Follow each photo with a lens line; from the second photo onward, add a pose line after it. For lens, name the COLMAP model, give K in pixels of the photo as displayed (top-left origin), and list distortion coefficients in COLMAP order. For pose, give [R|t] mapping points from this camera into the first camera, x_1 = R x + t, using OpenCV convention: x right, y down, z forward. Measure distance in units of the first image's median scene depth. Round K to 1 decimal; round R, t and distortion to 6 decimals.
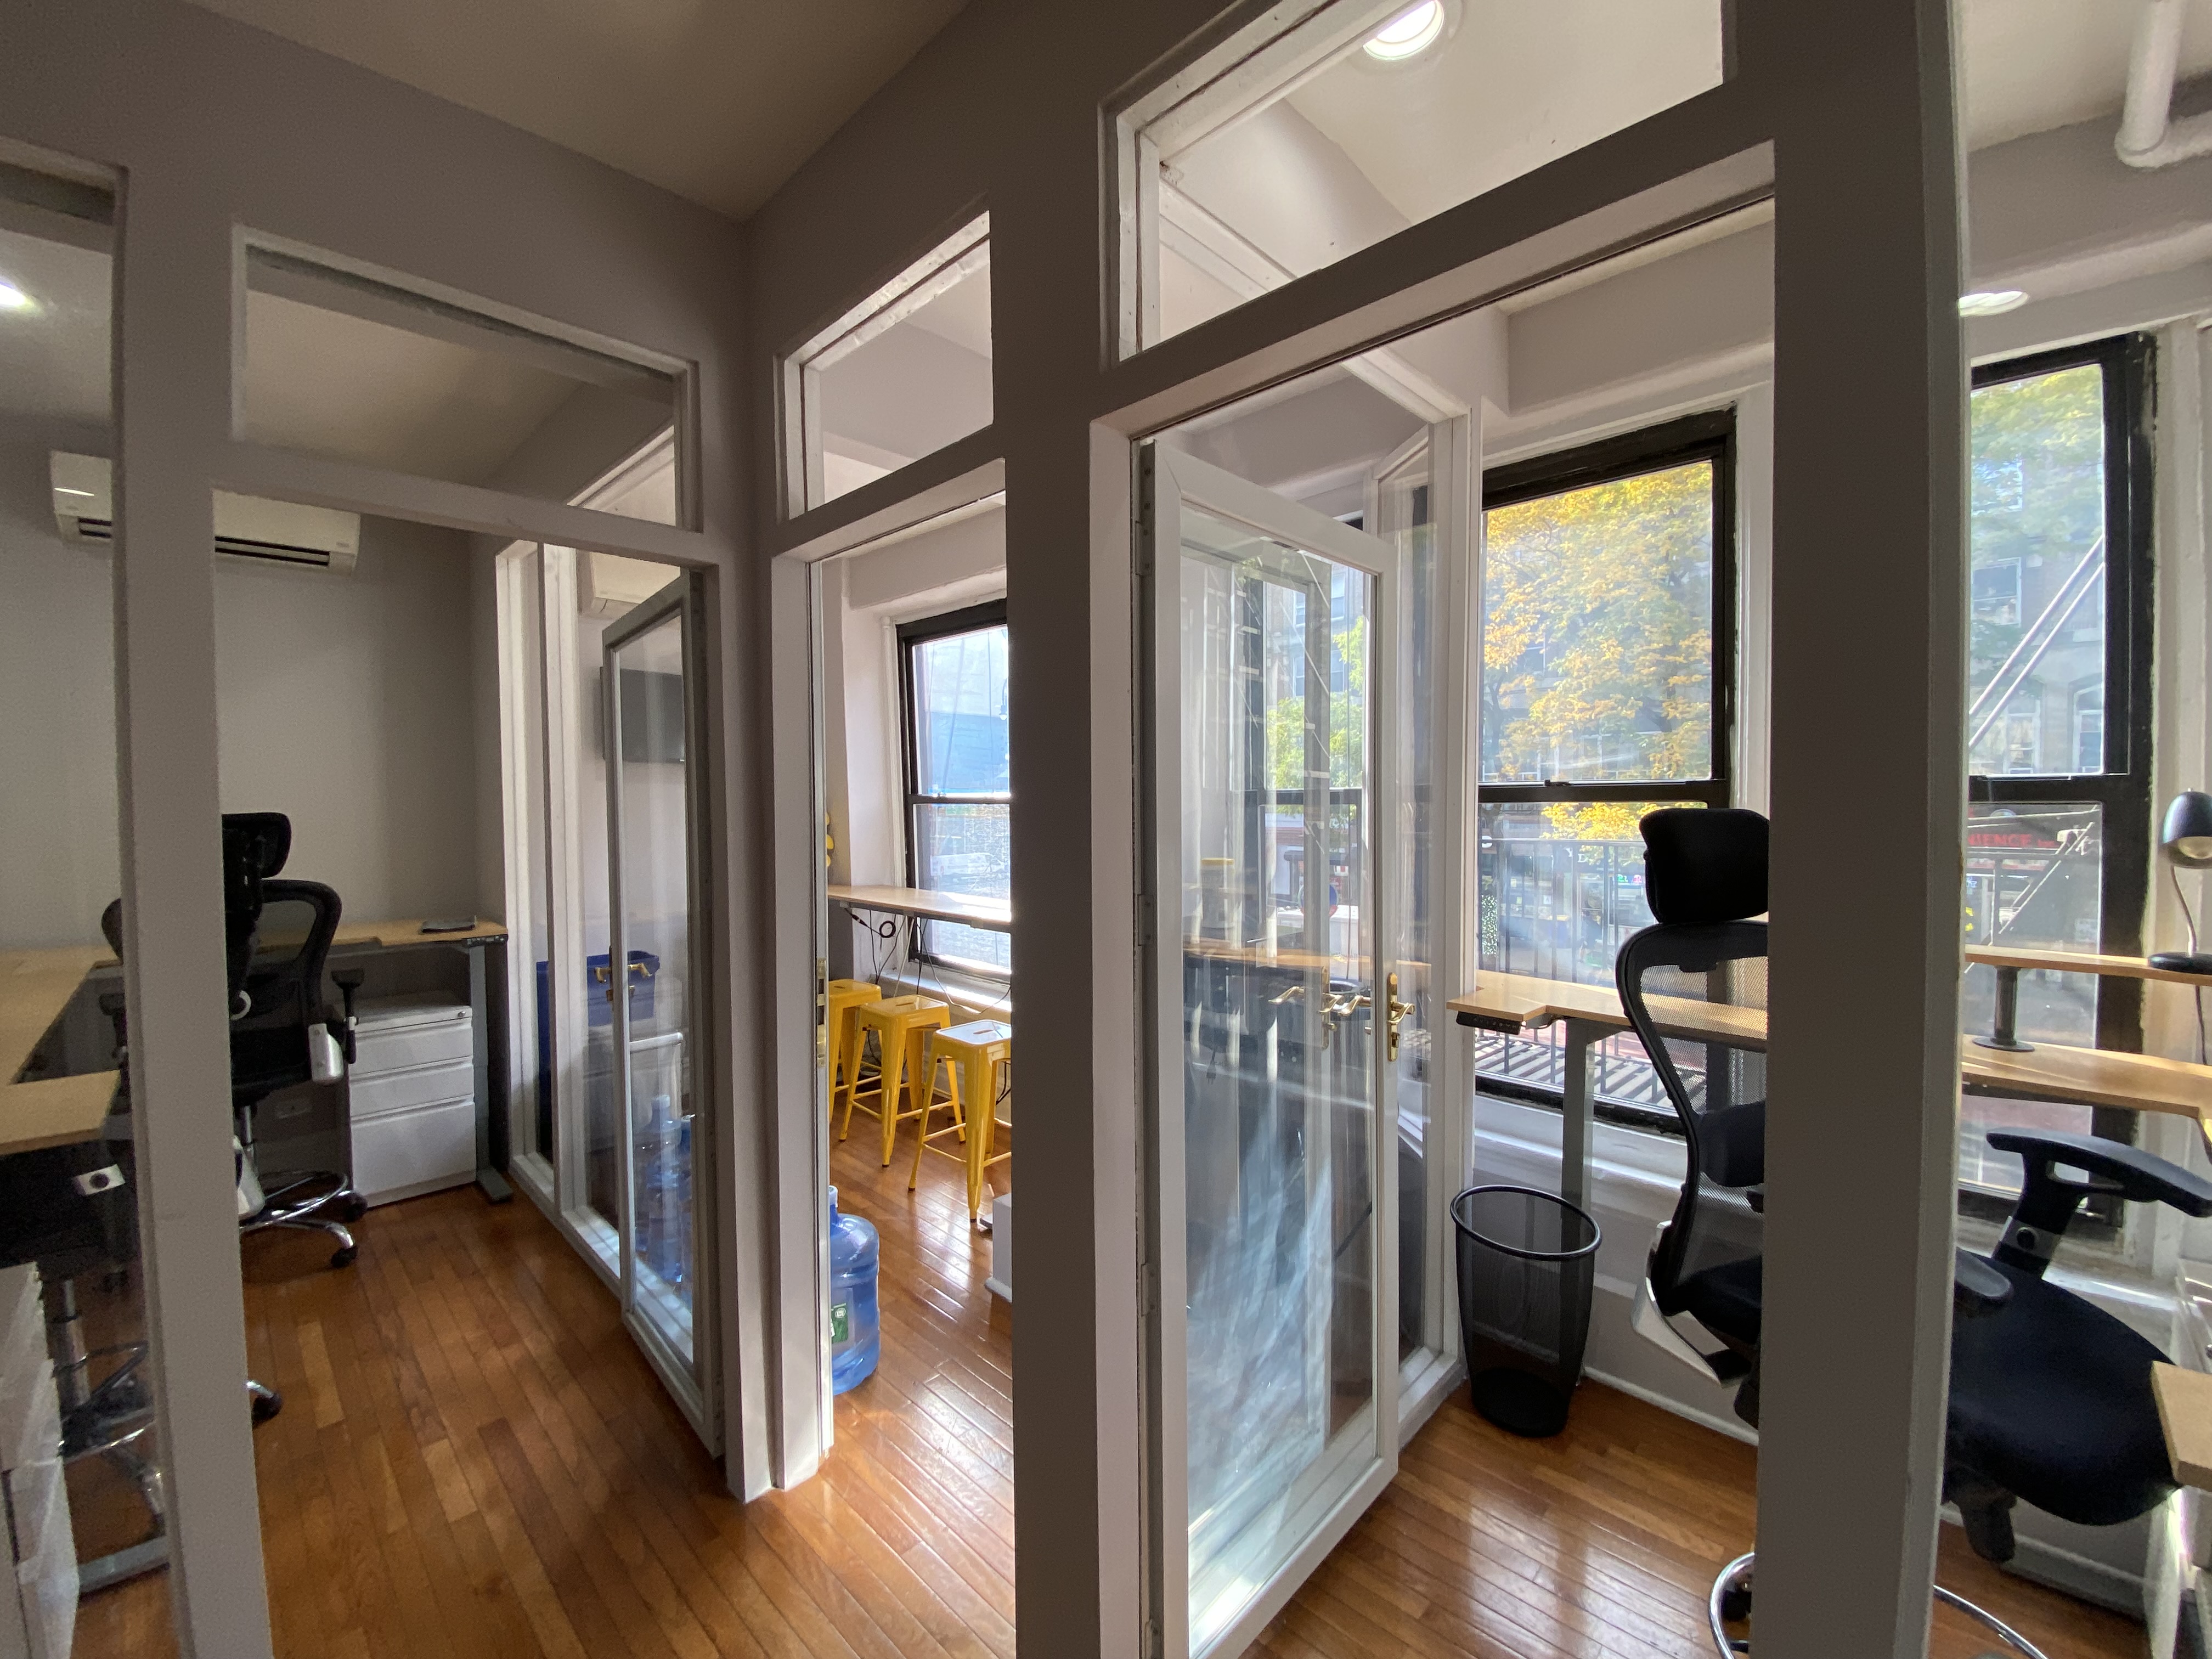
lens RADIAL K [[906.8, 0, 1106.4], [0, 906.8, 816.7], [0, 0, 1]] dist [-0.005148, -0.003390]
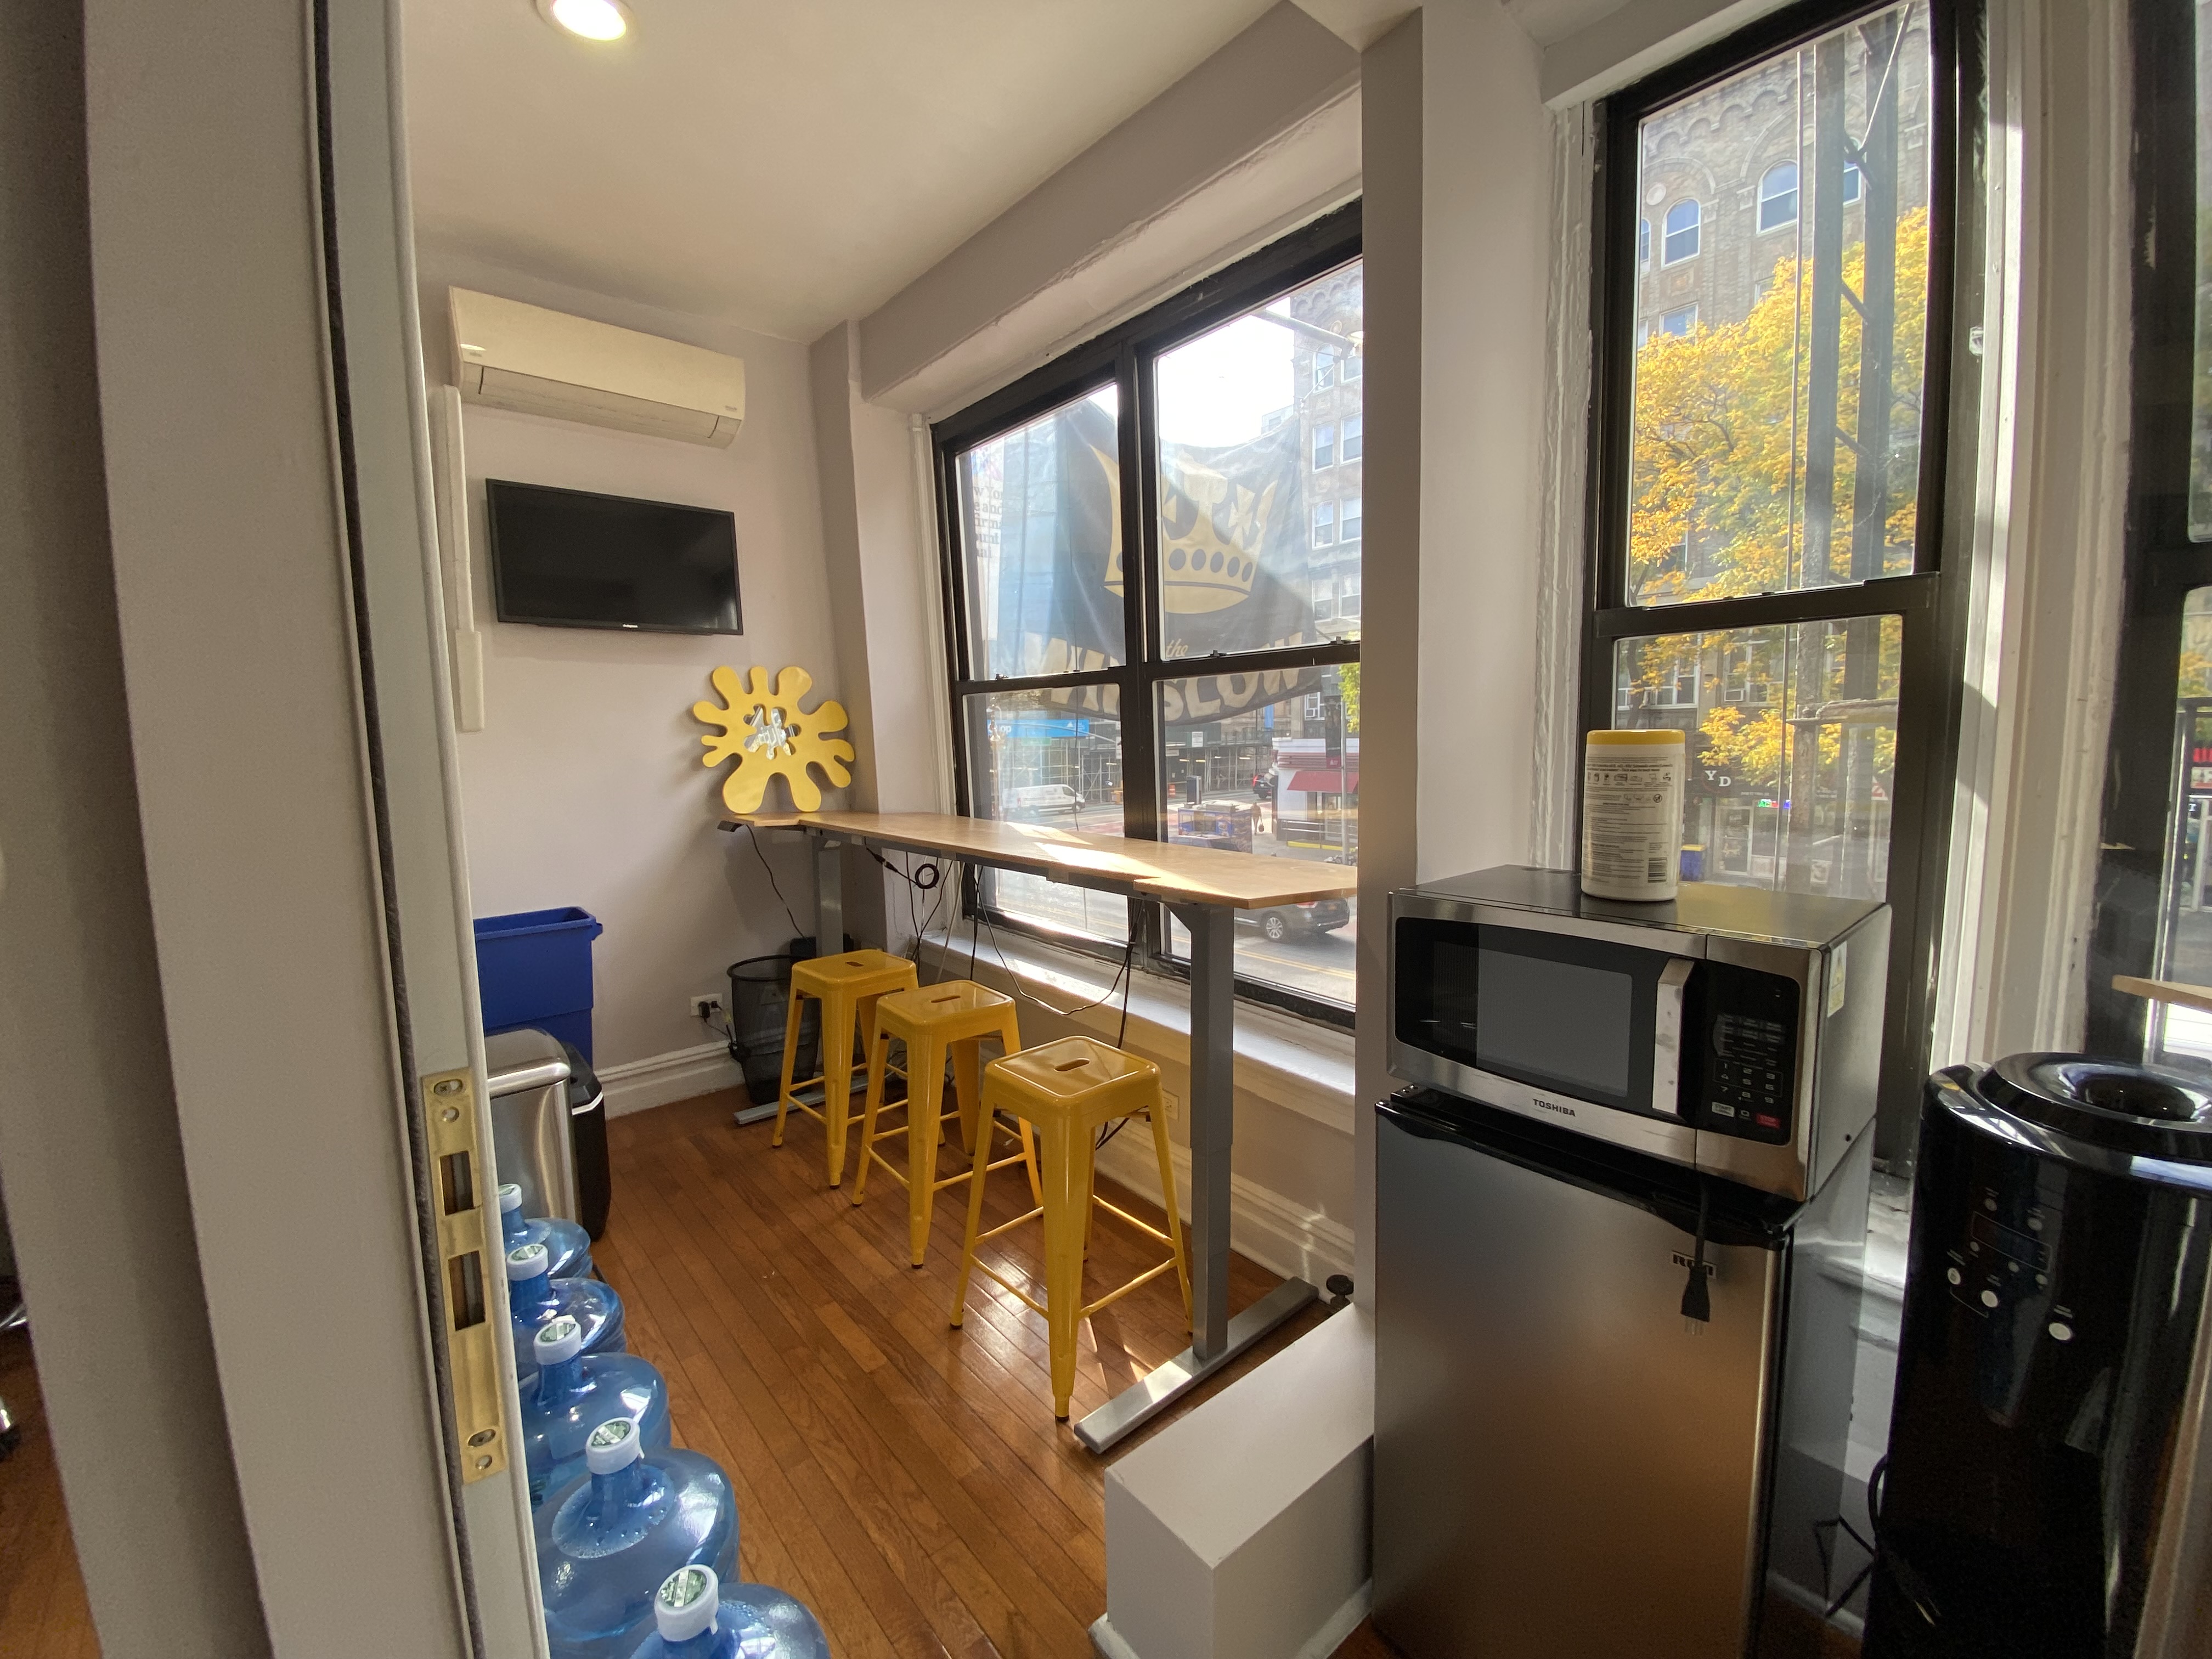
lens RADIAL K [[906.8, 0, 1103.3], [0, 906.8, 817.9], [0, 0, 1]] dist [-0.005148, -0.003390]
pose [[0.996316, -0.001956, -0.085732, -0.061068], [0.008808, 0.996787, 0.079618, 0.032140], [0.085301, -0.080080, 0.993132, 0.405754]]
